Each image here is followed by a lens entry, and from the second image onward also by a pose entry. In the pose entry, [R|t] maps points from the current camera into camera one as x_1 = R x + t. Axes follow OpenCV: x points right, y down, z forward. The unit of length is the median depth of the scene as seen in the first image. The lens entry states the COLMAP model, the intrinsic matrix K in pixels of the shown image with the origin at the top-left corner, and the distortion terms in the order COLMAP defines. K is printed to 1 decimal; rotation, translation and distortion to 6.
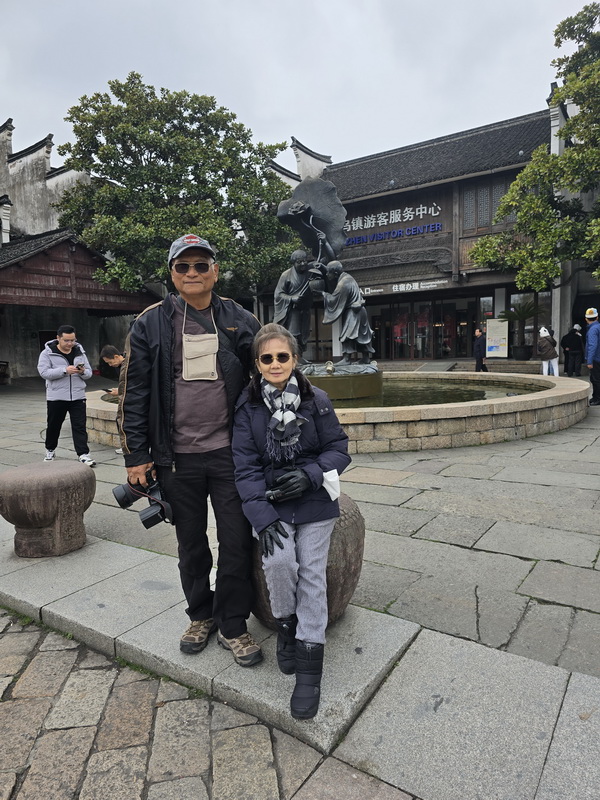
lens RADIAL K [[526.6, 0, 301.4], [0, 526.6, 409.5], [0, 0, 1]] dist [0.049369, -0.041792]
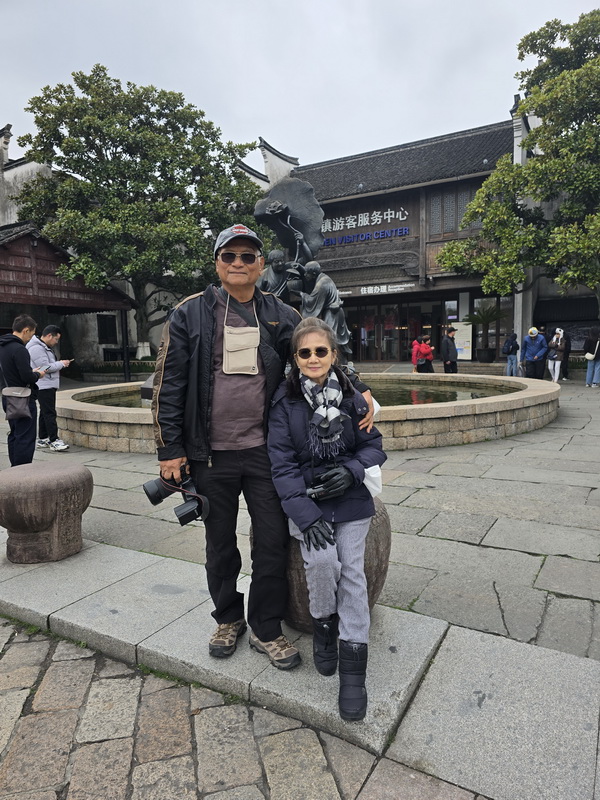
lens RADIAL K [[526.6, 0, 303.8], [0, 526.6, 408.0], [0, 0, 1]] dist [0.049369, -0.041792]
pose [[0.997163, 0.001065, 0.075265, -0.017636], [-0.000660, 0.999985, -0.005404, 0.001244], [-0.075270, 0.005339, 0.997149, 0.002861]]
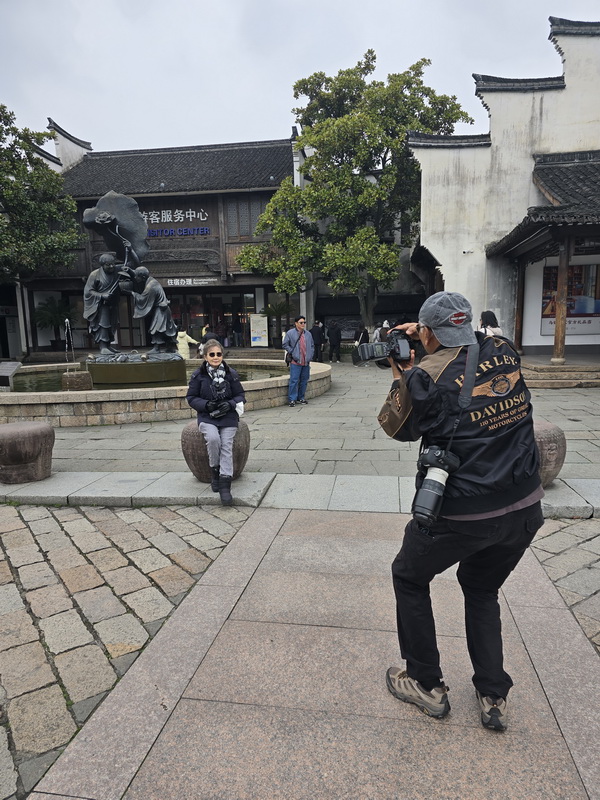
lens RADIAL K [[526.6, 0, 301.9], [0, 526.6, 406.9], [0, 0, 1]] dist [0.049369, -0.041792]
pose [[0.900759, -0.050033, 0.431427, -0.087867], [0.042076, 0.998723, 0.027975, 0.010701], [-0.432275, -0.007046, 0.901714, -0.146912]]
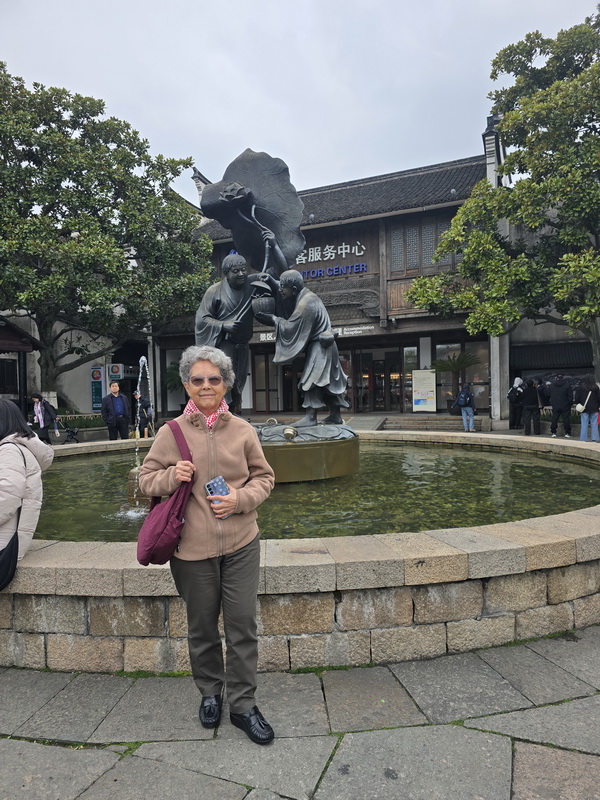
lens RADIAL K [[526.6, 0, 295.6], [0, 526.6, 412.3], [0, 0, 1]] dist [0.049369, -0.041792]
pose [[0.981353, 0.002652, 0.192196, -0.036007], [0.014892, 0.995851, -0.089775, -0.026792], [-0.191636, 0.090963, 0.977242, 0.223784]]
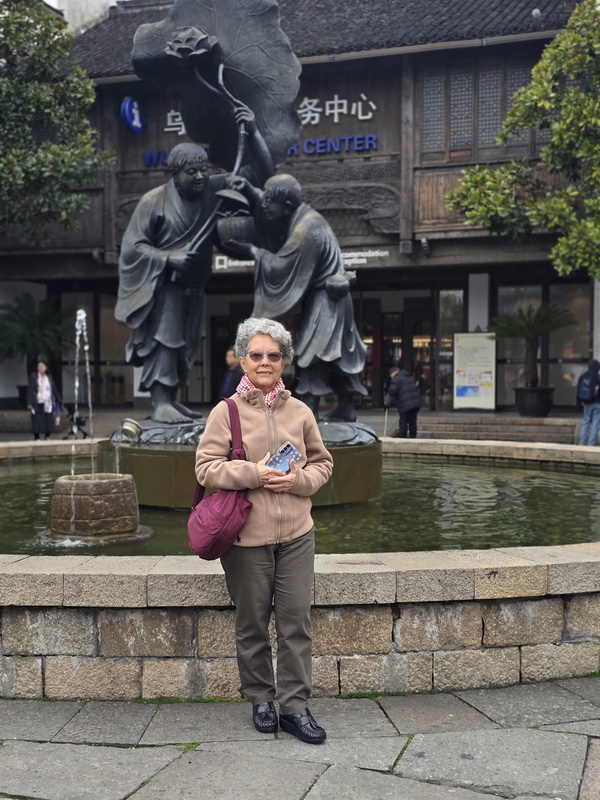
lens RADIAL K [[1051.2, 0, 292.2], [0, 1051.2, 428.0], [0, 0, 1]] dist [0.057635, 0.000000]
pose [[0.964284, 0.018560, 0.264220, -0.089095], [0.000349, 0.997452, -0.071341, -0.013746], [-0.264871, 0.068886, 0.961820, 0.129237]]
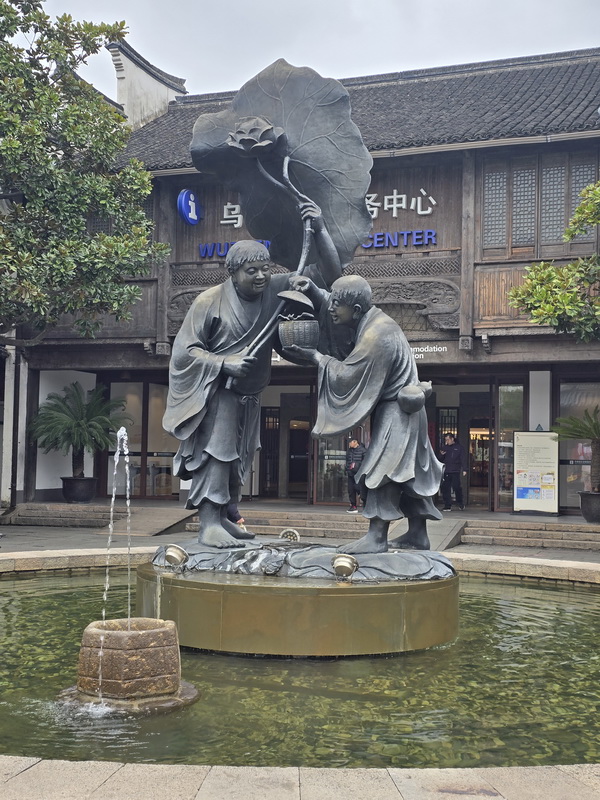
lens RADIAL K [[1051.2, 0, 307.5], [0, 1051.2, 412.6], [0, 0, 1]] dist [0.057635, 0.000000]
pose [[0.970785, 0.061187, 0.232018, -0.083416], [-0.022525, 0.985910, -0.165754, -0.035716], [-0.238891, 0.155685, 0.958485, 0.183460]]
